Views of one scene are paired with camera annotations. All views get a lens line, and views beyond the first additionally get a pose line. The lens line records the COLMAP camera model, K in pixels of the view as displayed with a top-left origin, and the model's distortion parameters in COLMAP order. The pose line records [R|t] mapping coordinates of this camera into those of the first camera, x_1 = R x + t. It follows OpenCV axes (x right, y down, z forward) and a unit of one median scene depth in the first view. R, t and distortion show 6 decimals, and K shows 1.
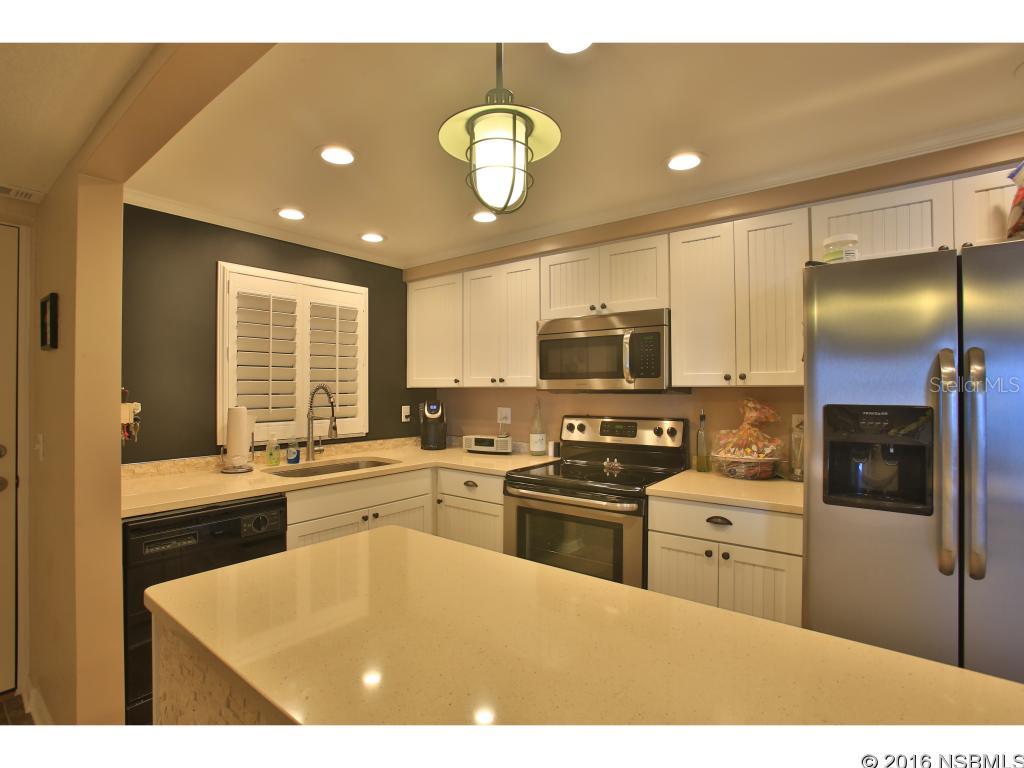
lens RADIAL K [[494.4, 0, 506.5], [0, 494.4, 384.2], [0, 0, 1]] dist [-0.074841, 0.030777]
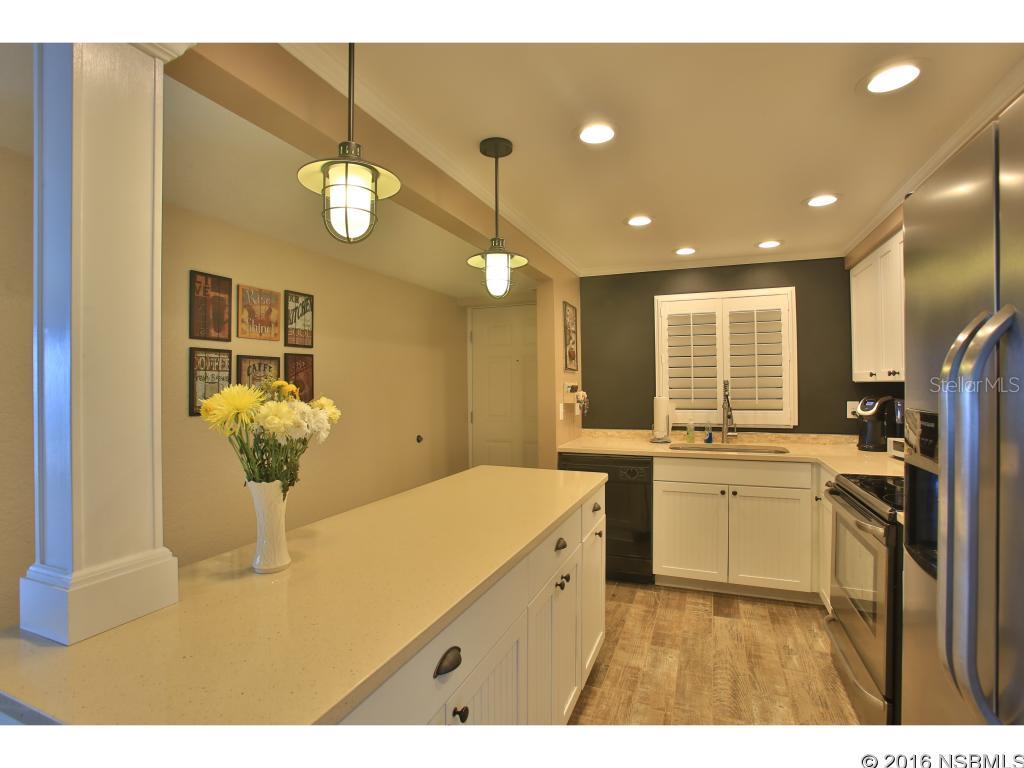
lens RADIAL K [[494.4, 0, 506.5], [0, 494.4, 384.2], [0, 0, 1]] dist [-0.074841, 0.030777]
pose [[0.270925, -0.005540, -0.962584, 0.607323], [0.014332, 0.999896, -0.001721, 0.004191], [0.962494, -0.013330, 0.270977, 0.150053]]
